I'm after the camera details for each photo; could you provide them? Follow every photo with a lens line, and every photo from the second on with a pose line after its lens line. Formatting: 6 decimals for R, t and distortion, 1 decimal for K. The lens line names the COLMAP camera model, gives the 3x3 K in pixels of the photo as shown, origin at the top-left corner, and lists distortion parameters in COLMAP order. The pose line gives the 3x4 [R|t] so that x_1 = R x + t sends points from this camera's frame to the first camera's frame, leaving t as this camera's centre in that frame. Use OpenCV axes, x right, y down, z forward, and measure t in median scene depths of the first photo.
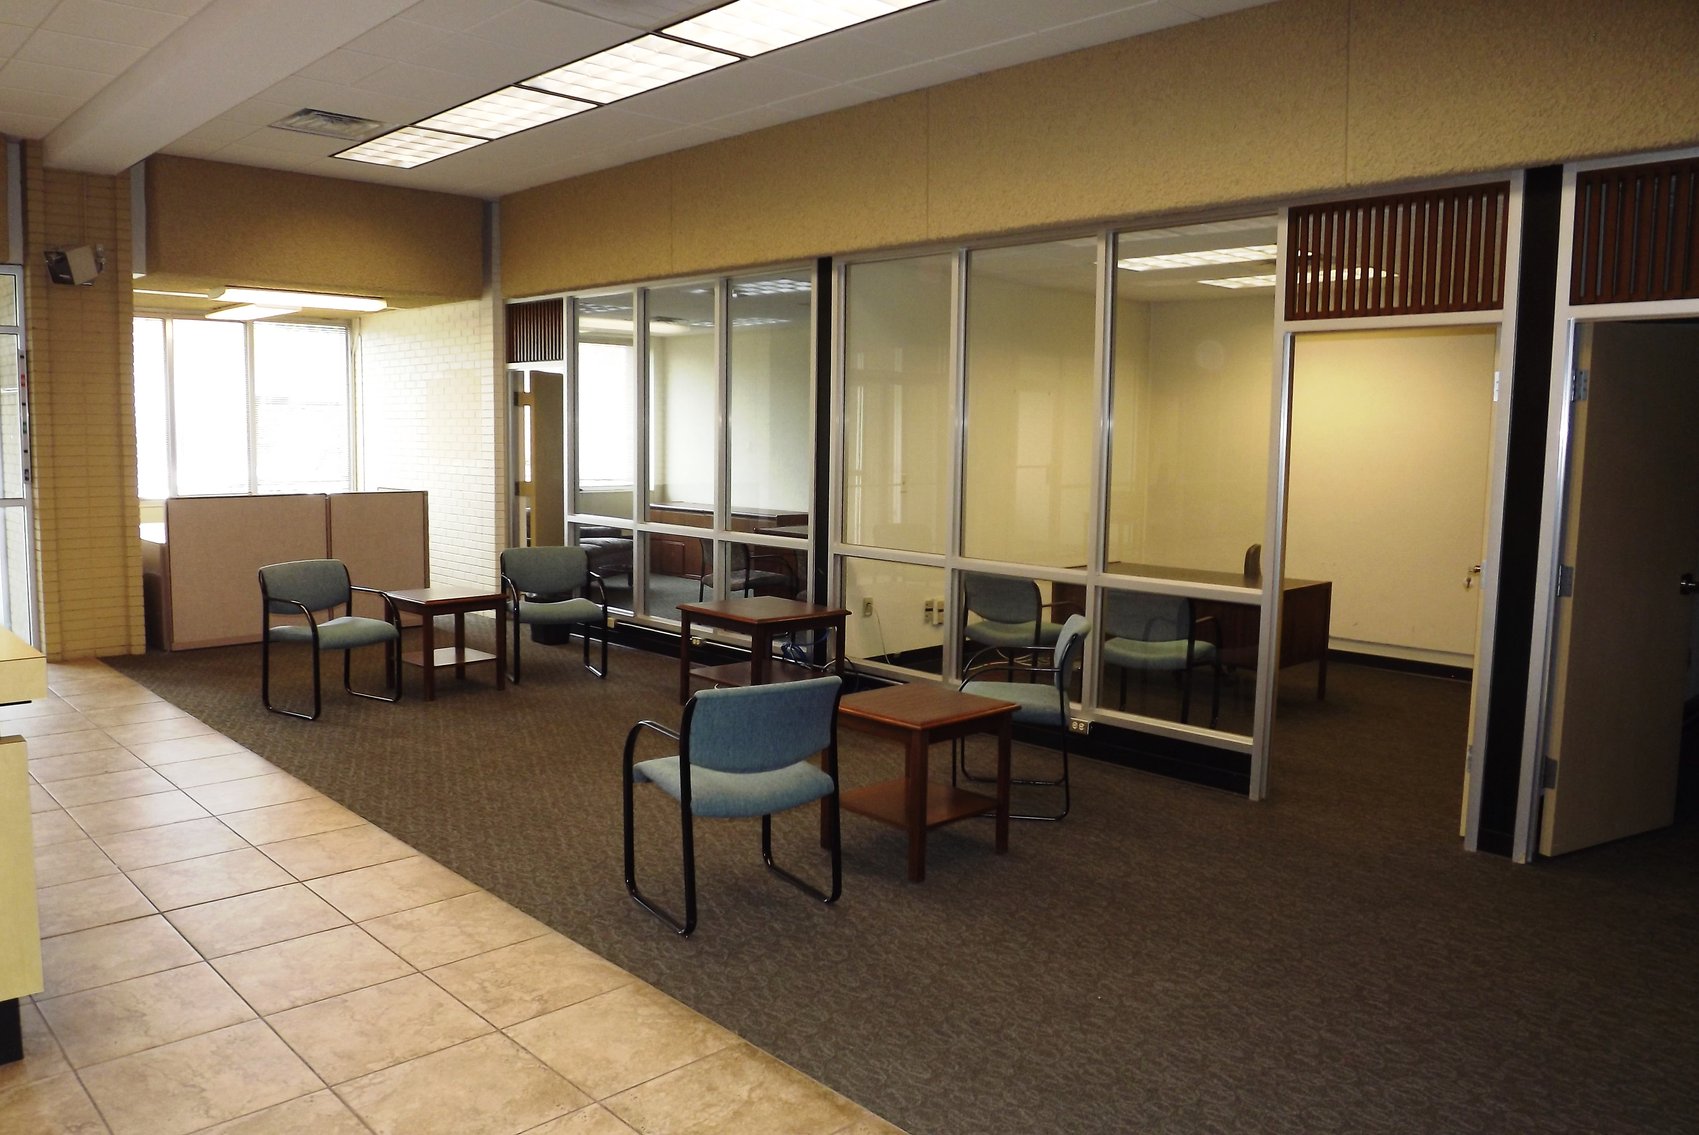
lens RADIAL K [[1229.8, 0, 820.1], [0, 1229.8, 561.3], [0, 0, 1]] dist [-0.052431, 0.007194]
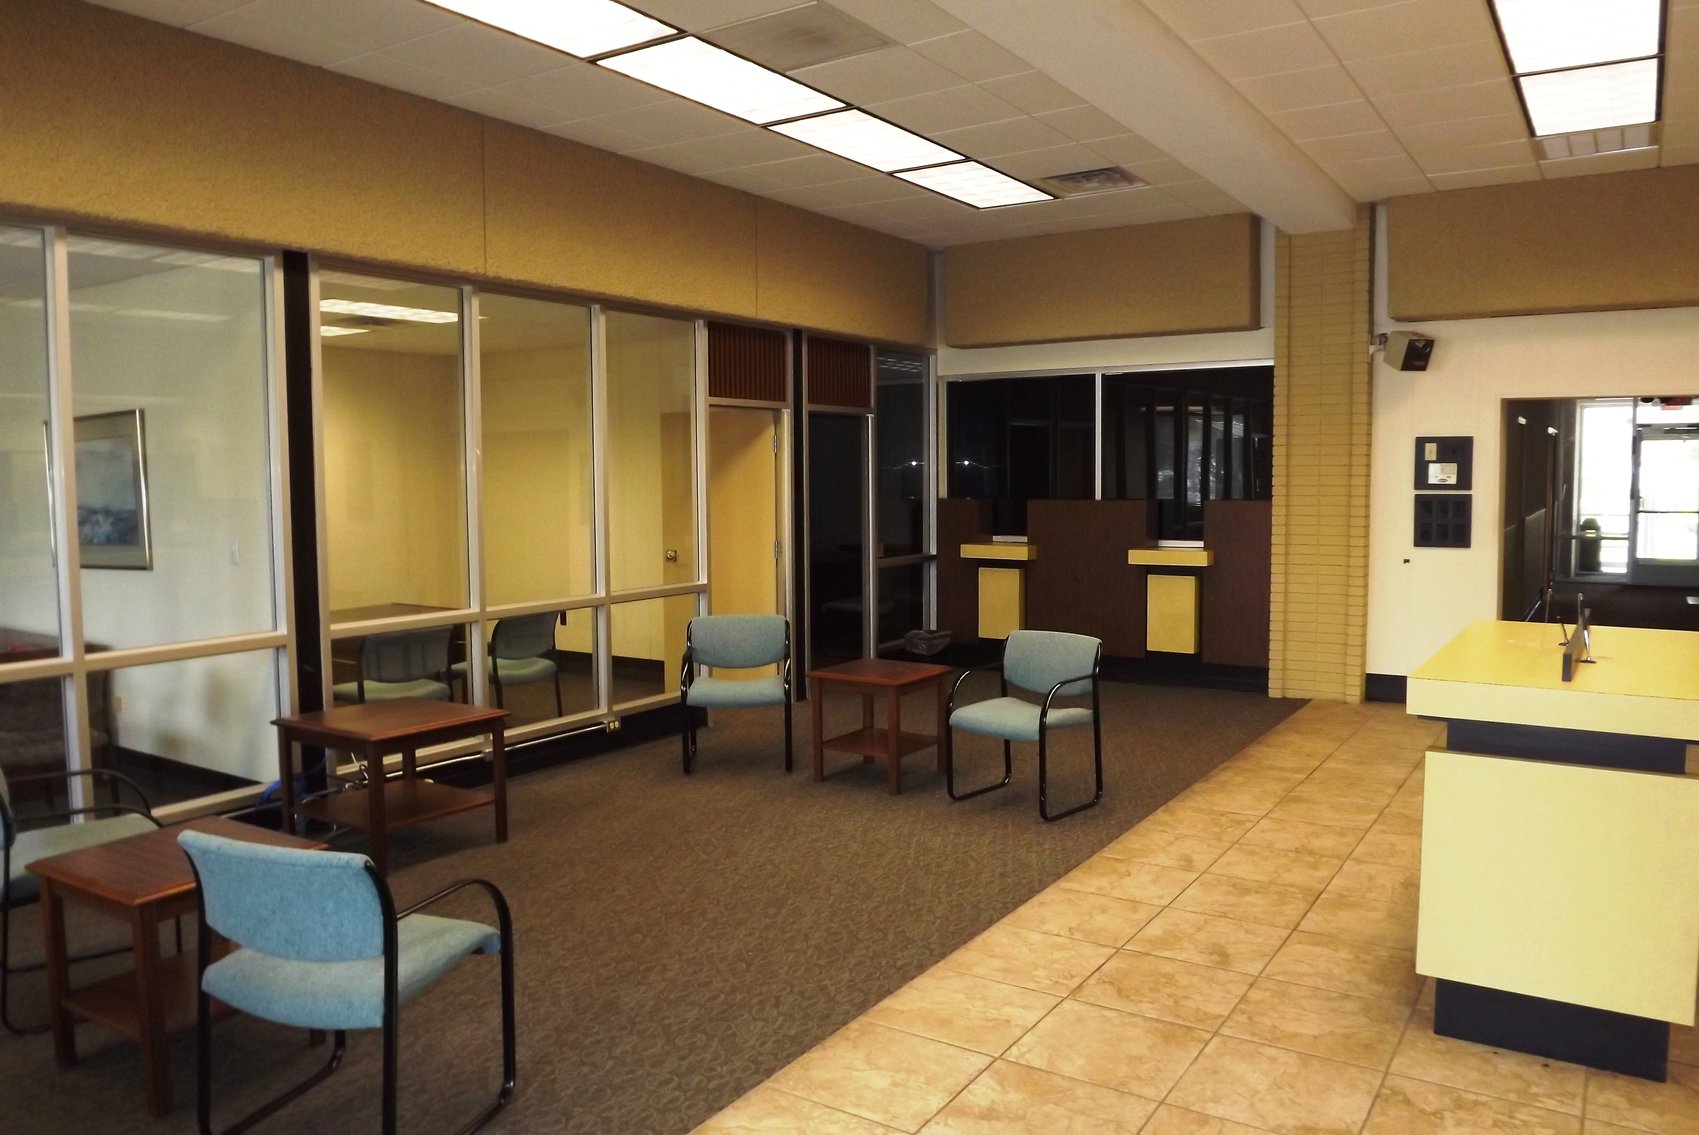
lens RADIAL K [[1229.8, 0, 820.1], [0, 1229.8, 561.3], [0, 0, 1]] dist [-0.052431, 0.007194]
pose [[-0.217522, -0.085191, 0.972331, -1.487995], [0.108309, 0.987925, 0.110788, -0.198578], [-0.970028, 0.129411, -0.205668, 1.600612]]
